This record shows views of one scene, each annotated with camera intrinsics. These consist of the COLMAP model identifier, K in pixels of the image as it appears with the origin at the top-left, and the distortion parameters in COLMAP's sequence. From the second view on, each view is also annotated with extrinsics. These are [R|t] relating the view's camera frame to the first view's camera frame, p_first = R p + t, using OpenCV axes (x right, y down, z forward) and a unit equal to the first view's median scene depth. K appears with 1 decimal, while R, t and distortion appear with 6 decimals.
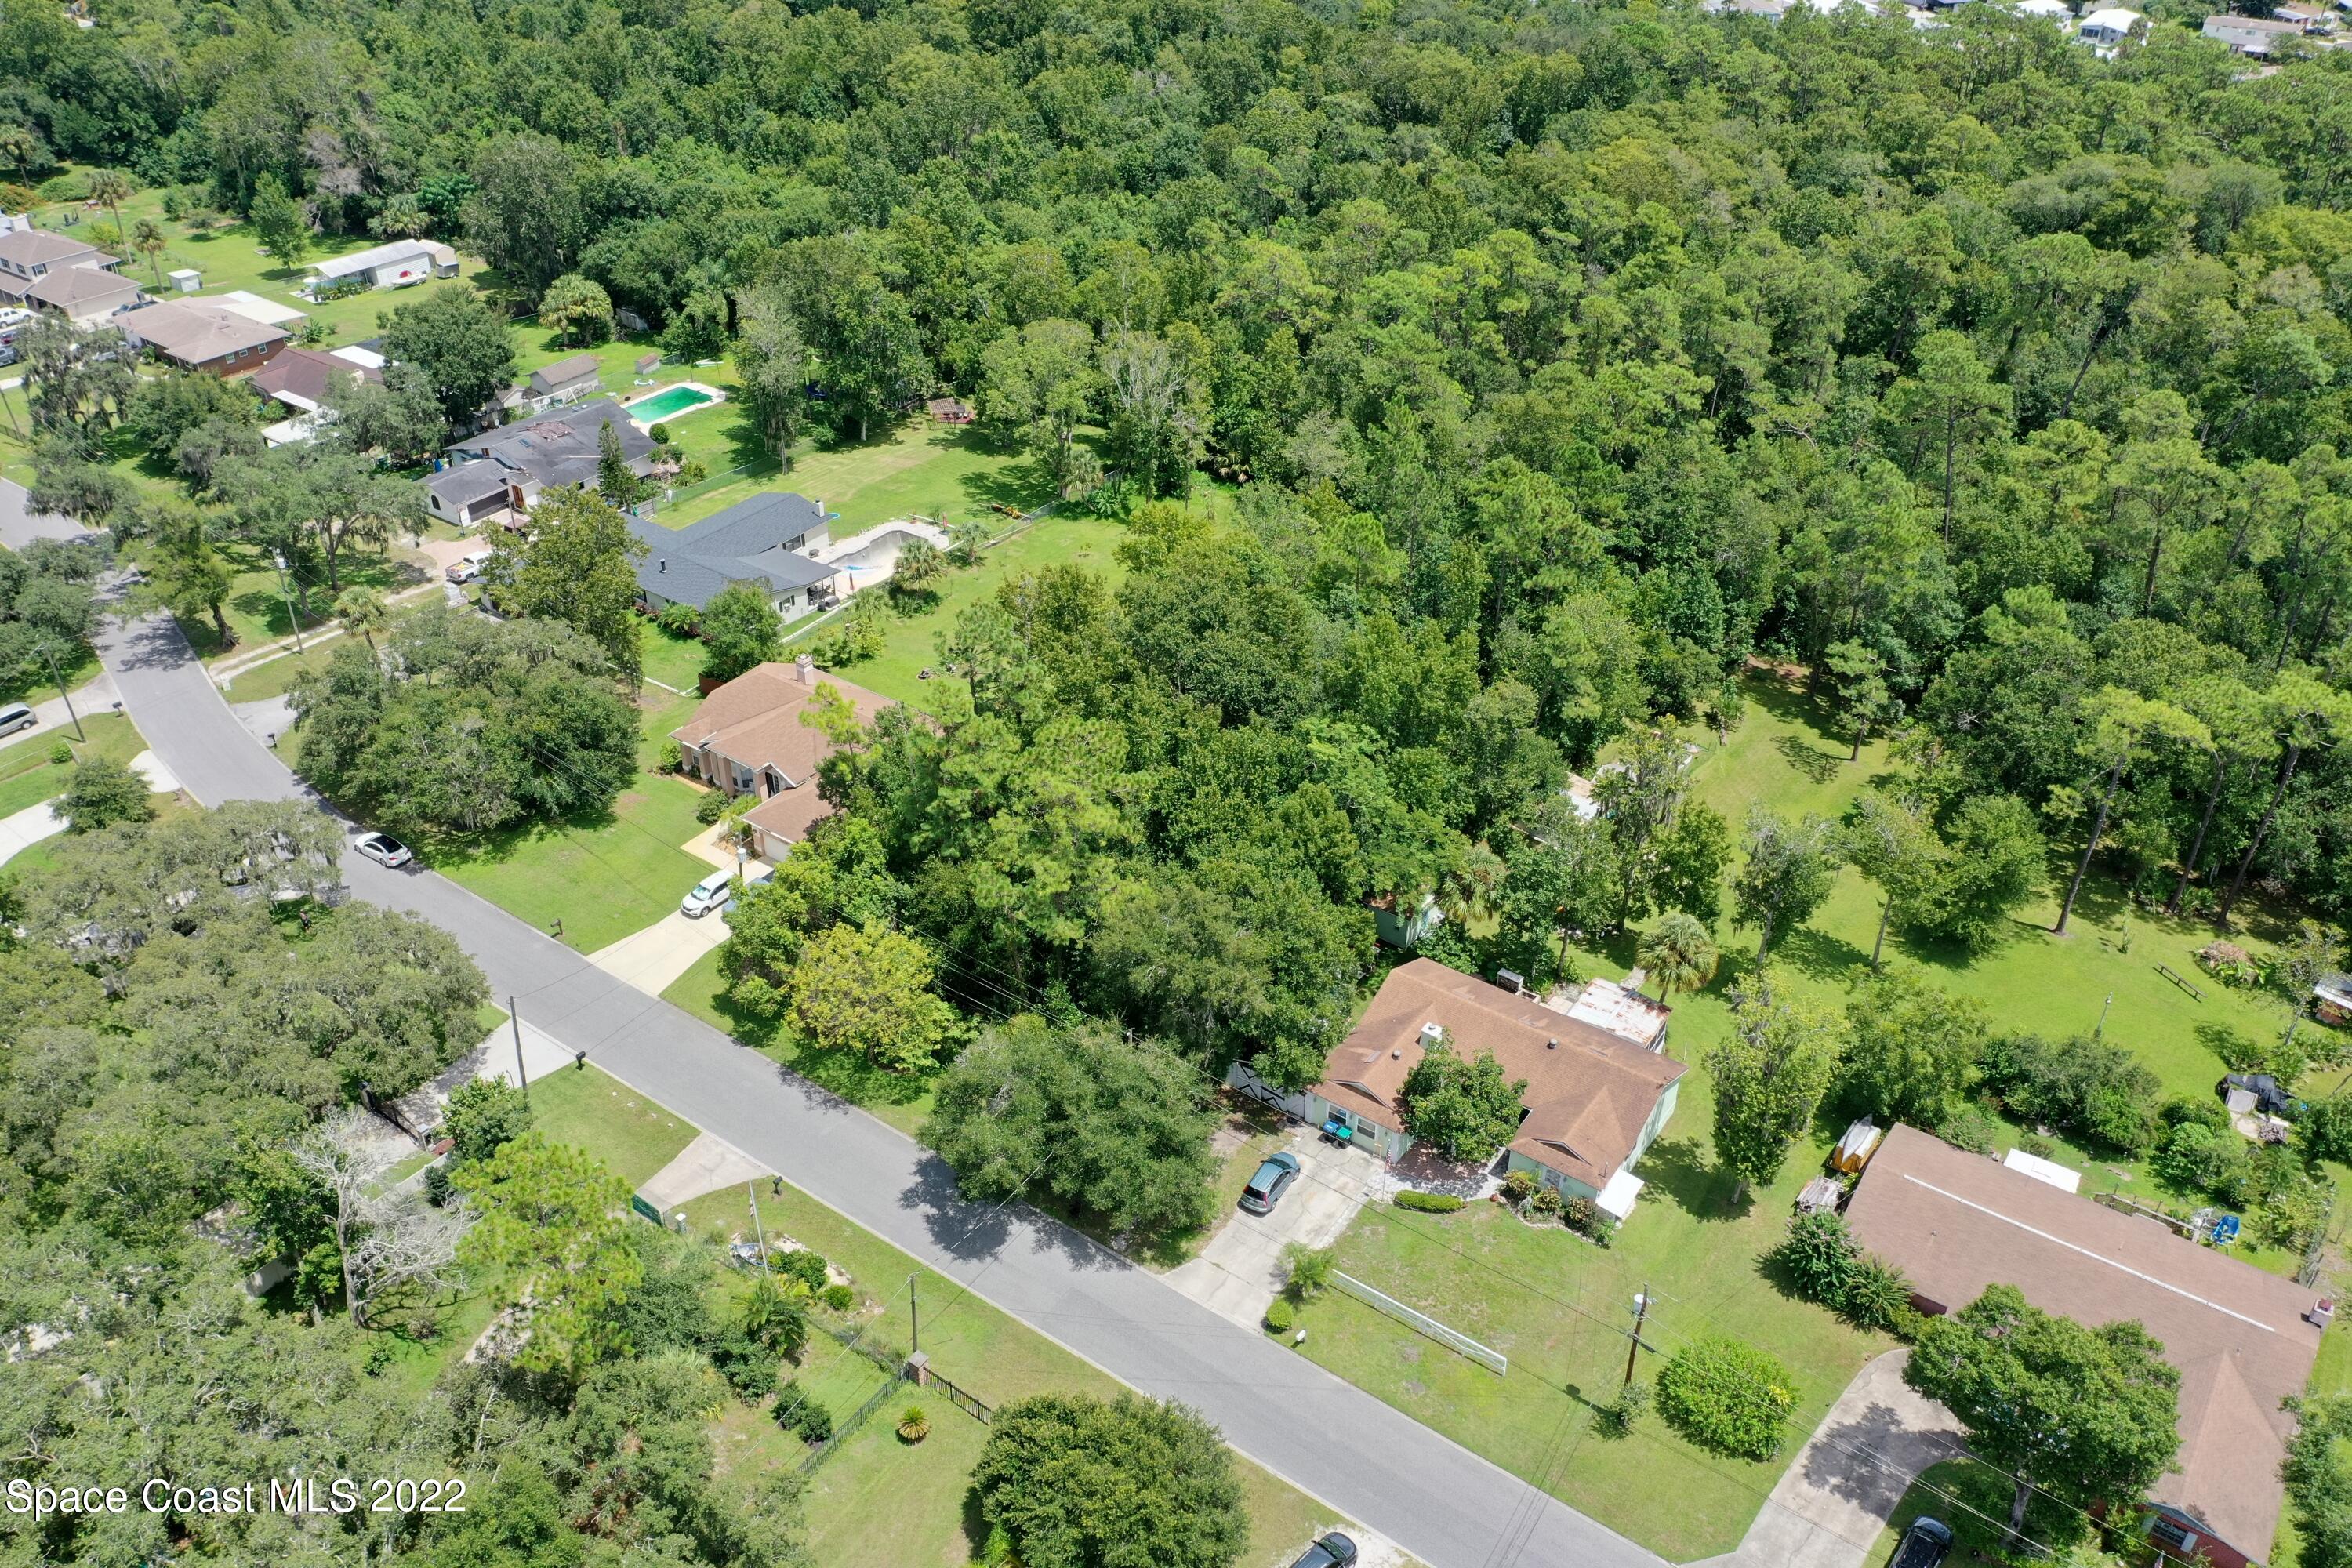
lens RADIAL K [[1853.6, 0, 1176.0], [0, 1853.6, 784.0], [0, 0, 1]] dist [-0.001653, -0.001291]
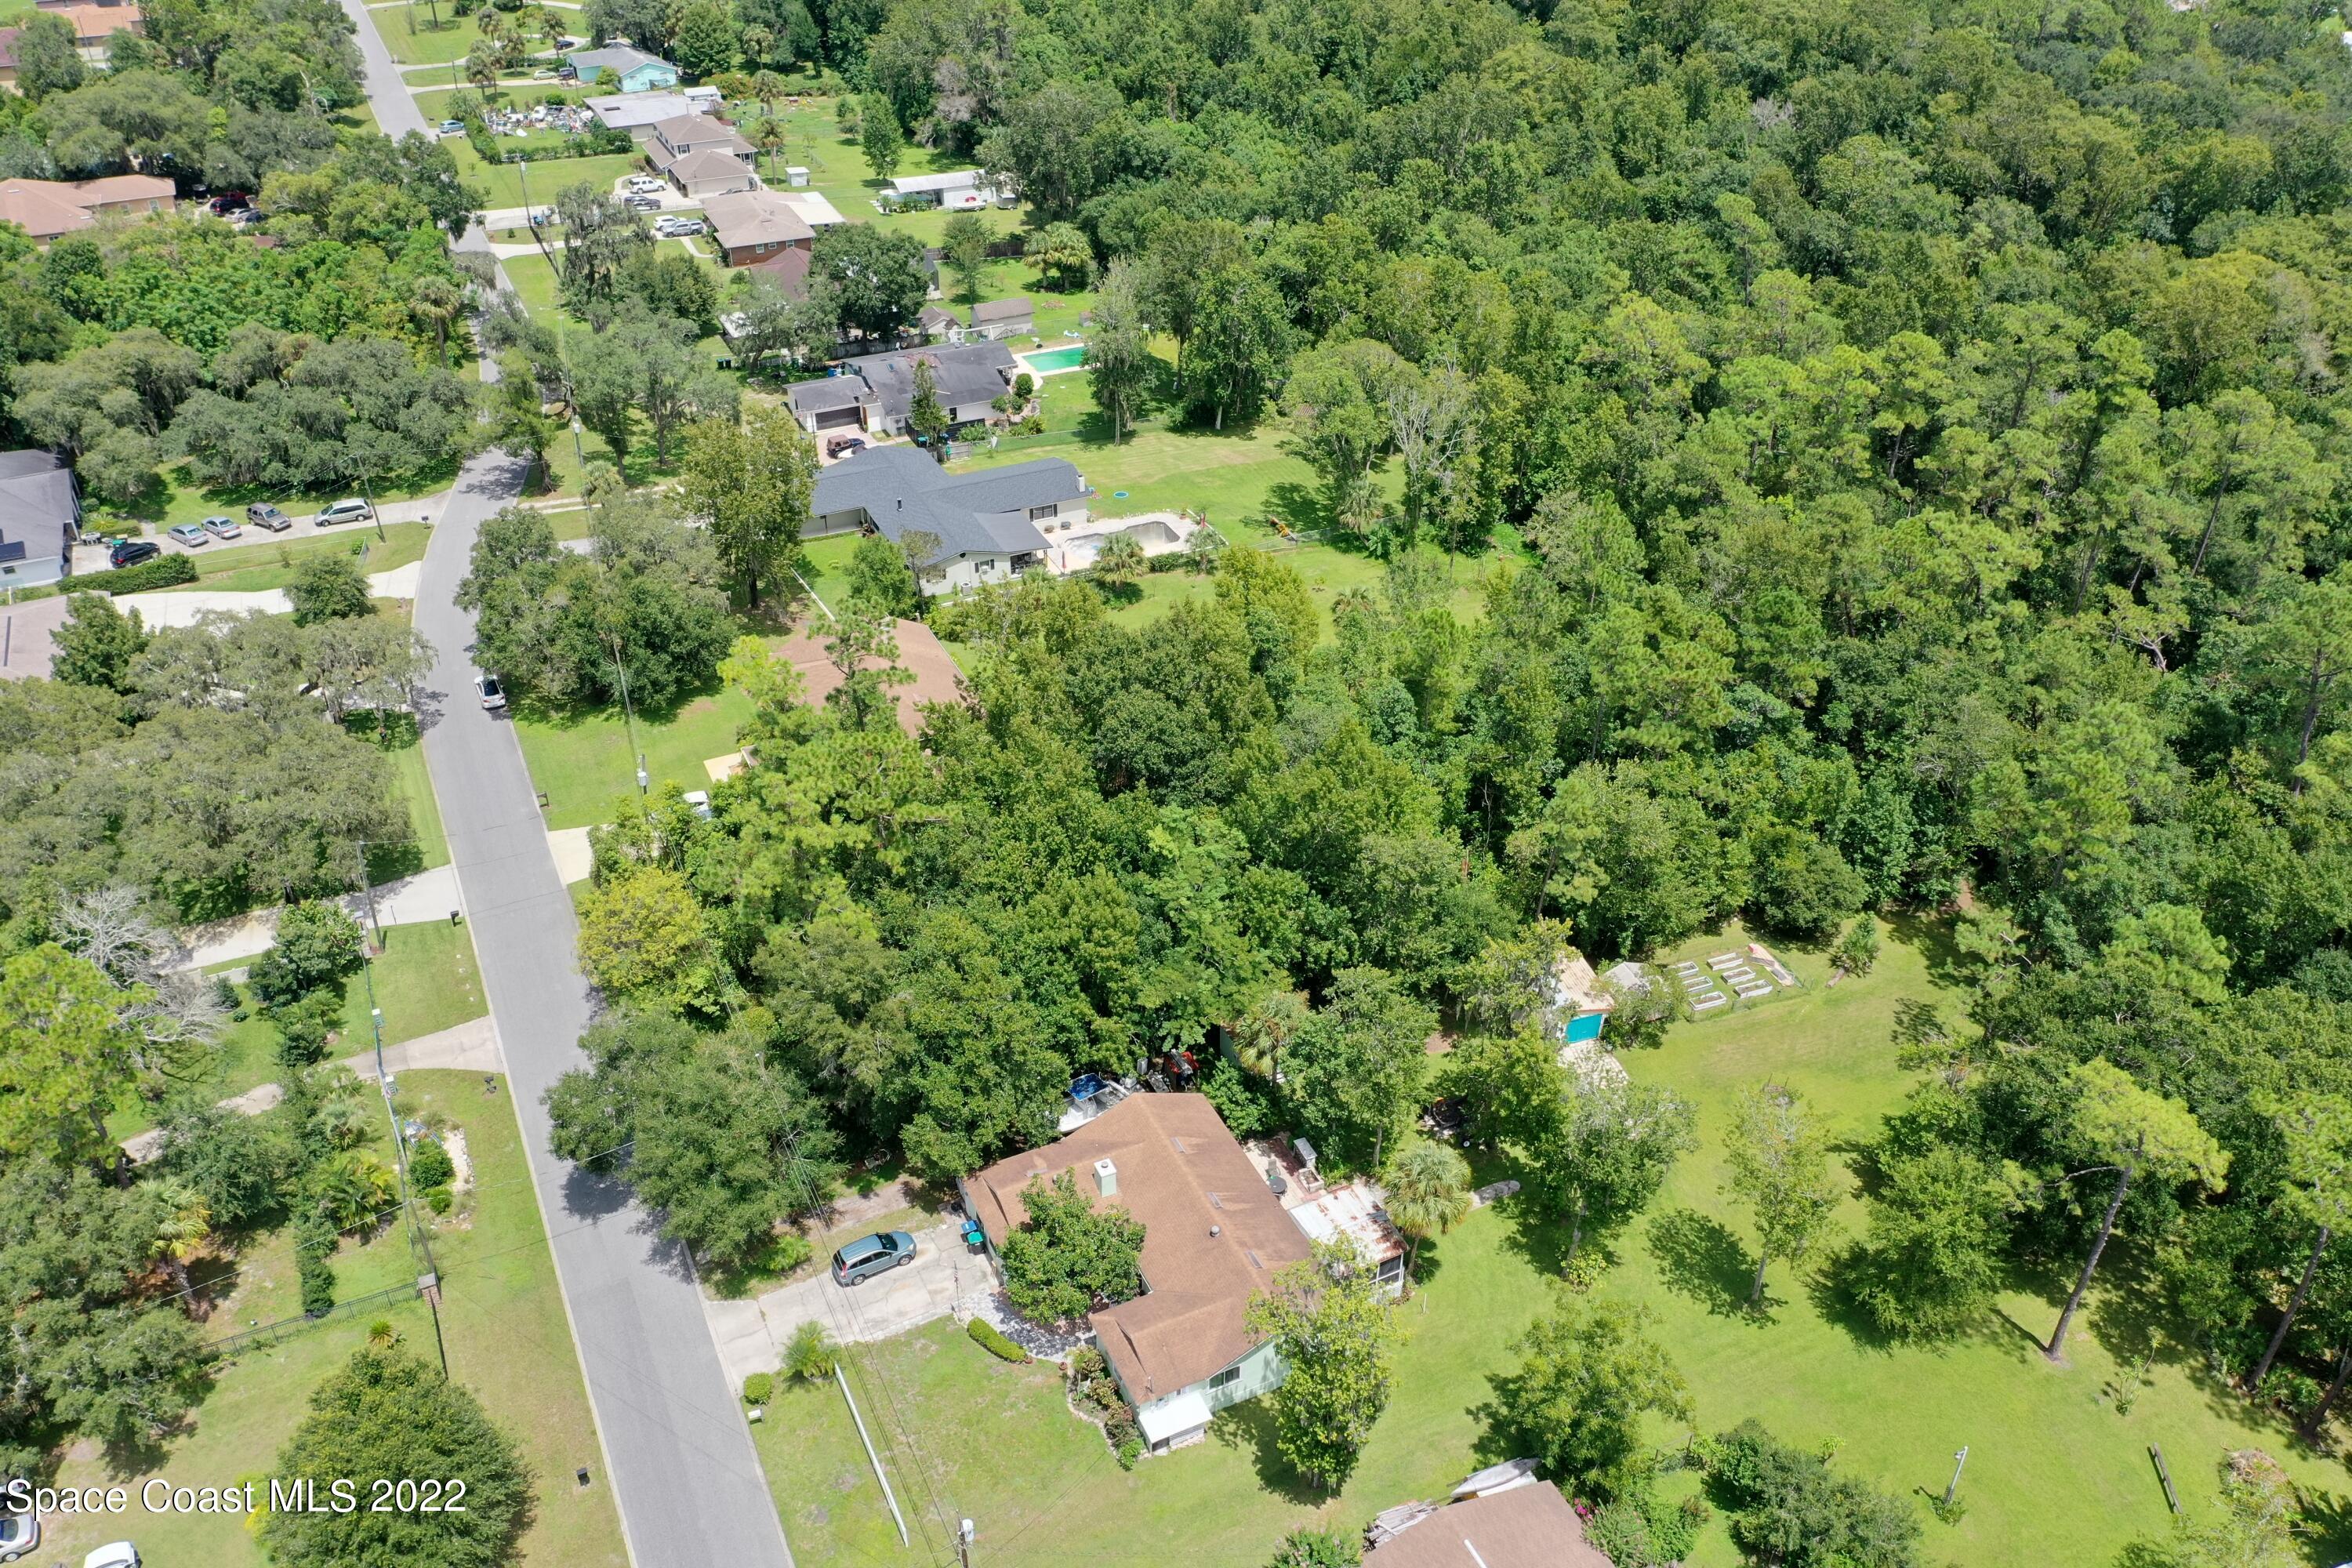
lens RADIAL K [[1853.6, 0, 1176.0], [0, 1853.6, 784.0], [0, 0, 1]] dist [-0.001653, -0.001291]
pose [[0.873692, 0.272200, -0.403200, 0.302122], [-0.268660, 0.960932, 0.066566, -0.073067], [0.405567, 0.050166, 0.912688, 0.113265]]
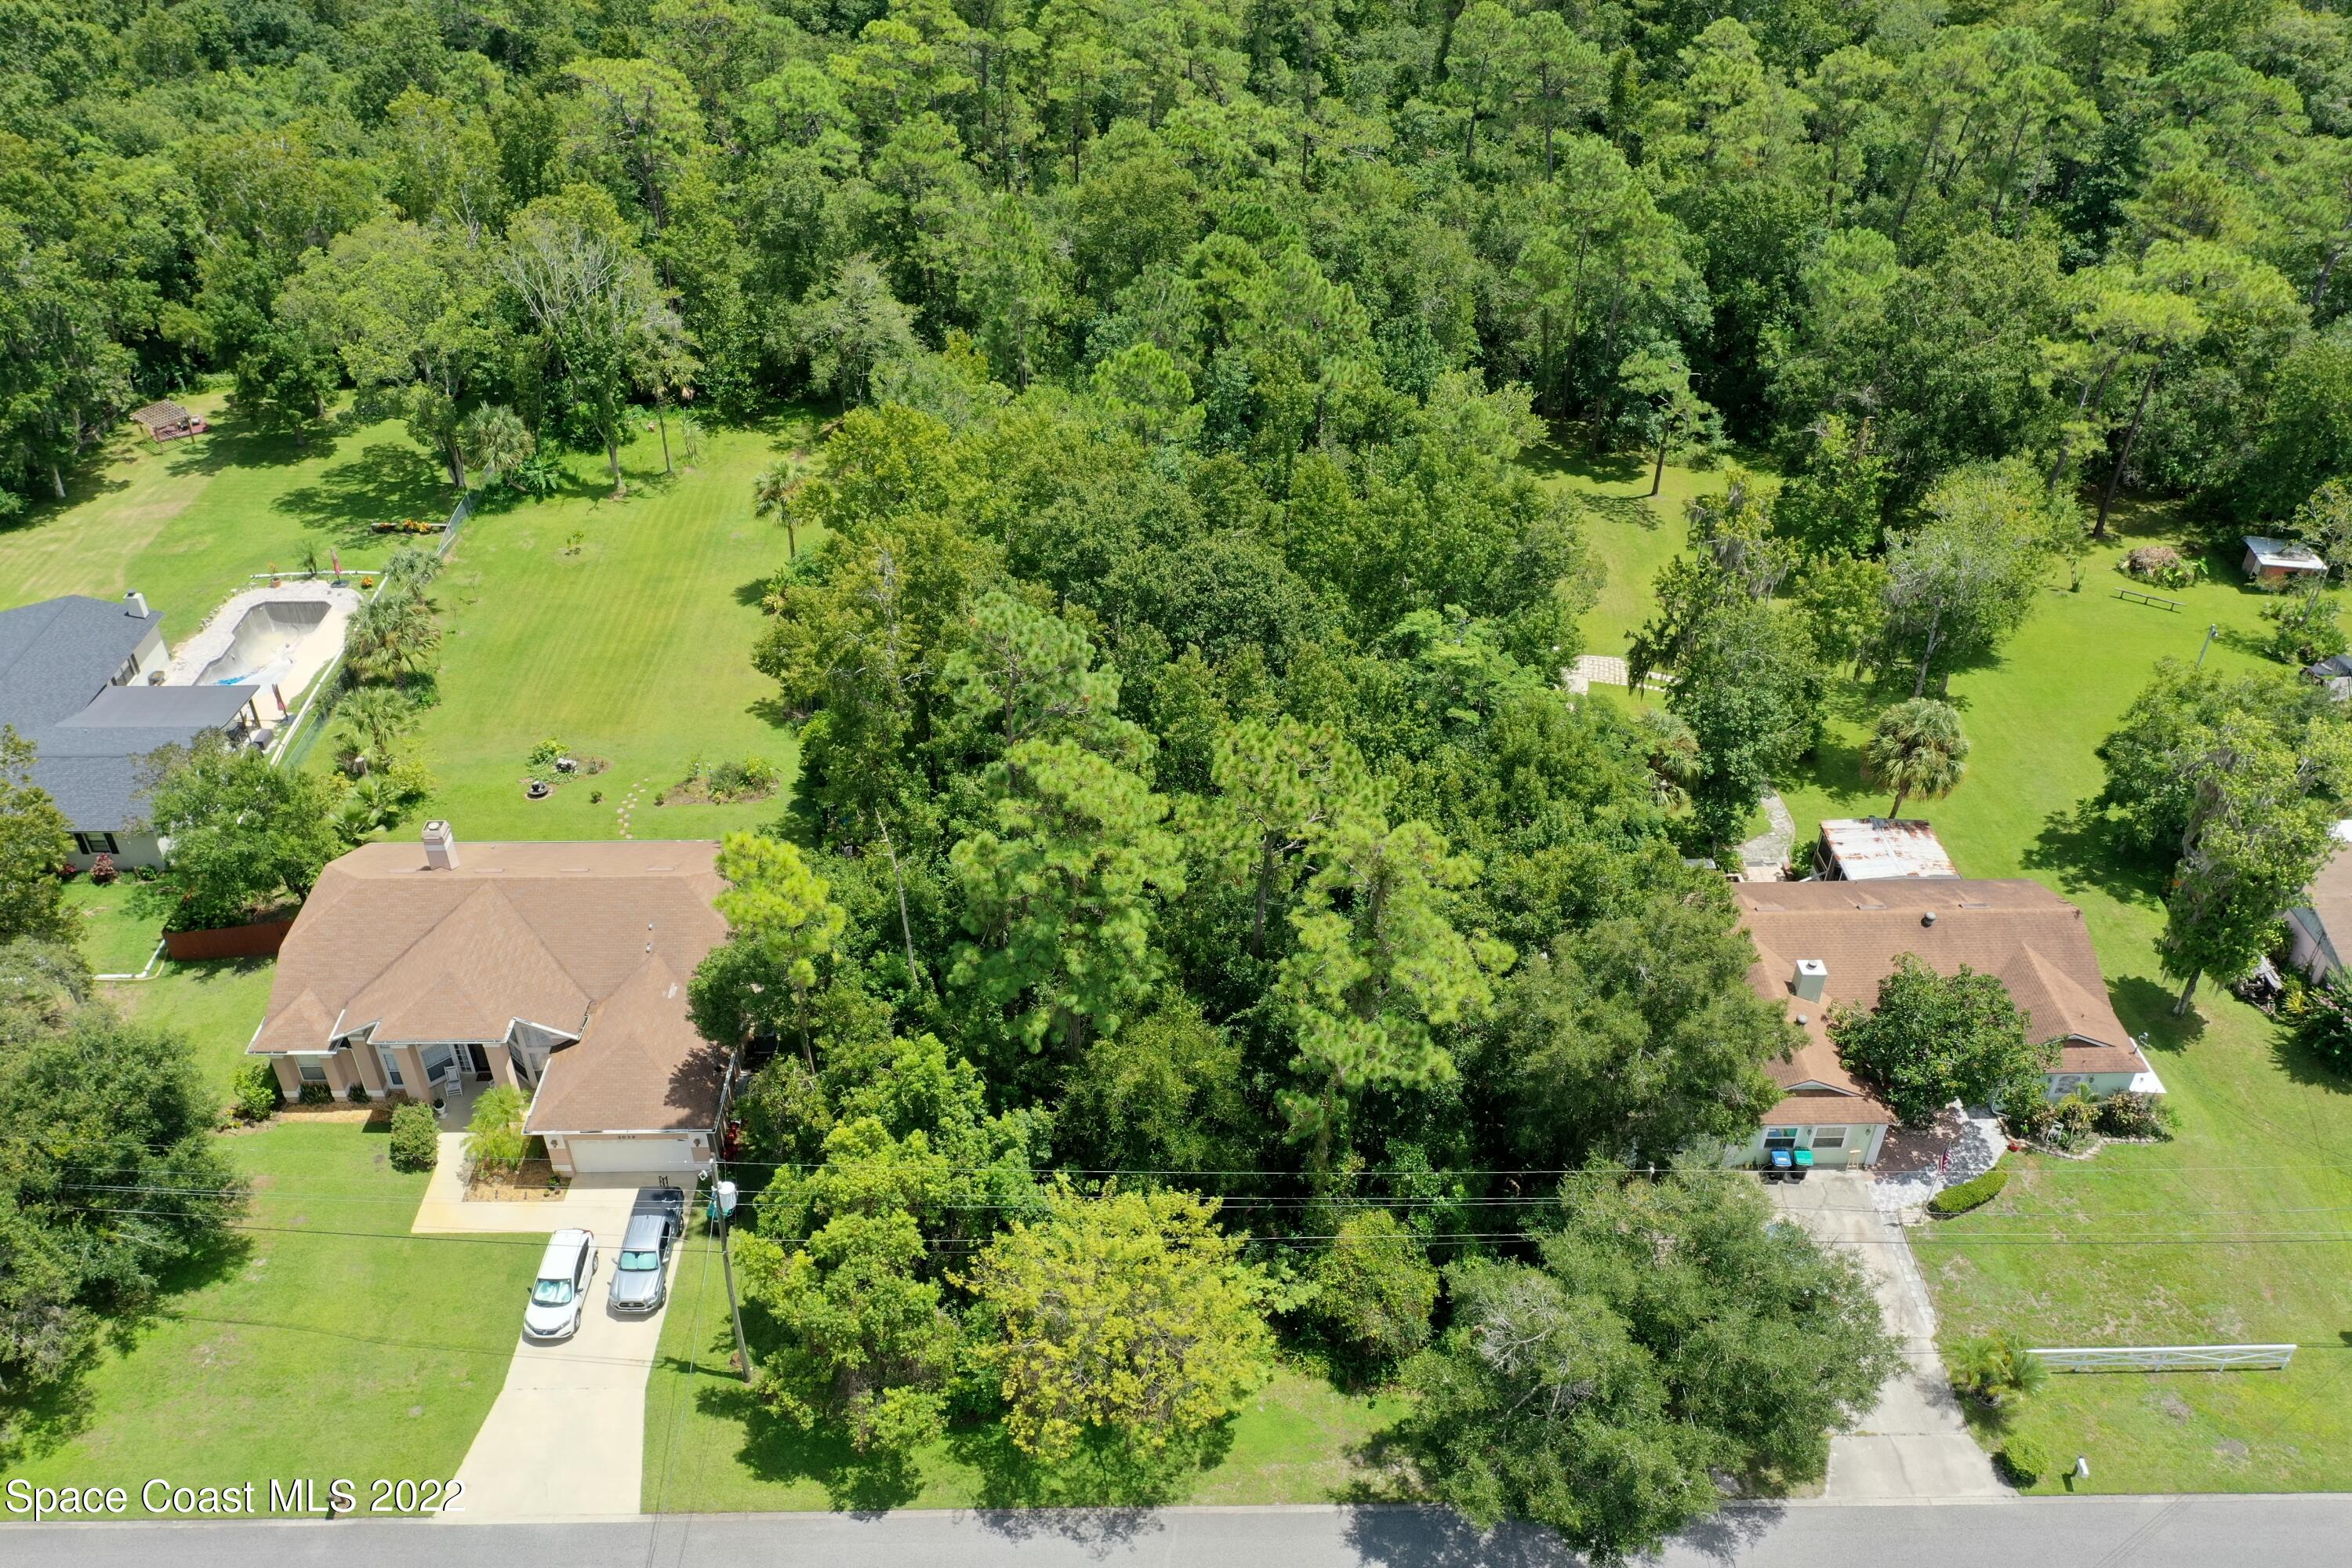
lens RADIAL K [[1853.6, 0, 1176.0], [0, 1853.6, 784.0], [0, 0, 1]] dist [-0.001653, -0.001291]
pose [[0.804605, -0.354335, 0.476505, -0.228095], [0.328605, 0.934075, 0.139721, -0.068094], [-0.494600, 0.044161, 0.867998, 0.319328]]
